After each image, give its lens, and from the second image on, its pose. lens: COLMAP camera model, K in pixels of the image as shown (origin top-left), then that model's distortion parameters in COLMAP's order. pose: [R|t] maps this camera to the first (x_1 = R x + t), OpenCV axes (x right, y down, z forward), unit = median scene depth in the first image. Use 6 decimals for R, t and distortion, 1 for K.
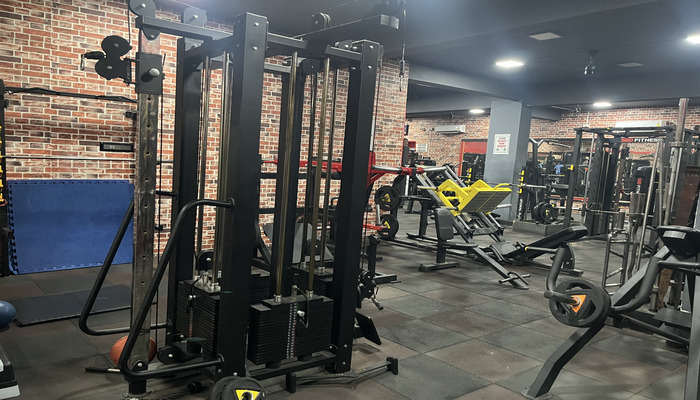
lens RADIAL K [[522.1, 0, 347.5], [0, 522.1, 213.6], [0, 0, 1]] dist [0.026184, -0.004492]
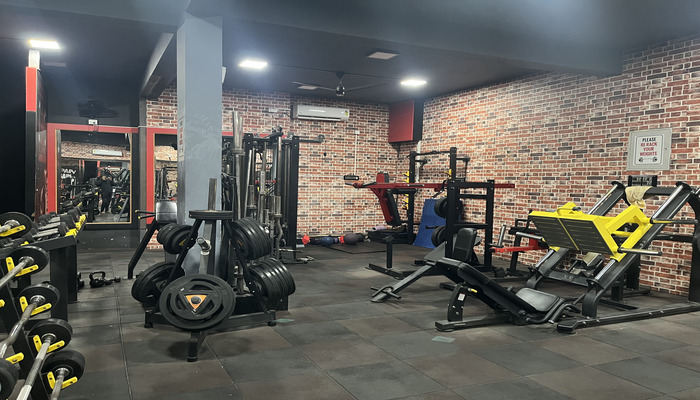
lens RADIAL K [[522.1, 0, 347.5], [0, 522.1, 213.6], [0, 0, 1]] dist [0.026184, -0.004492]
pose [[-0.176140, 0.017700, -0.984206, 0.922369], [-0.110262, 0.993191, 0.037595, -0.037286], [0.978170, 0.115142, -0.172989, 0.735216]]
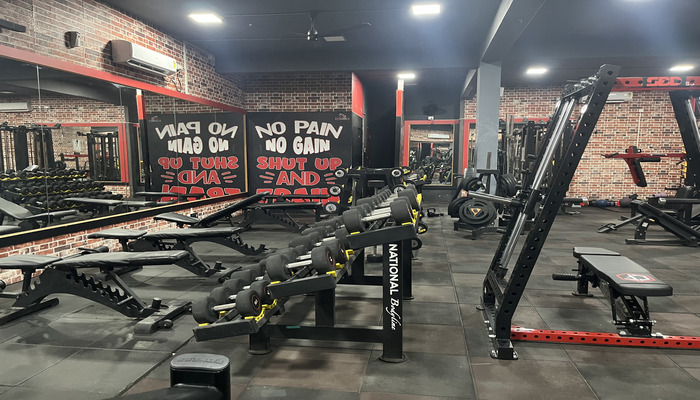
lens RADIAL K [[522.1, 0, 347.5], [0, 522.1, 213.6], [0, 0, 1]] dist [0.026184, -0.004492]
pose [[-0.699990, 0.036612, -0.713214, 3.461260], [-0.091720, 0.985805, 0.140625, -0.038799], [0.708238, 0.163852, -0.686696, 2.496232]]
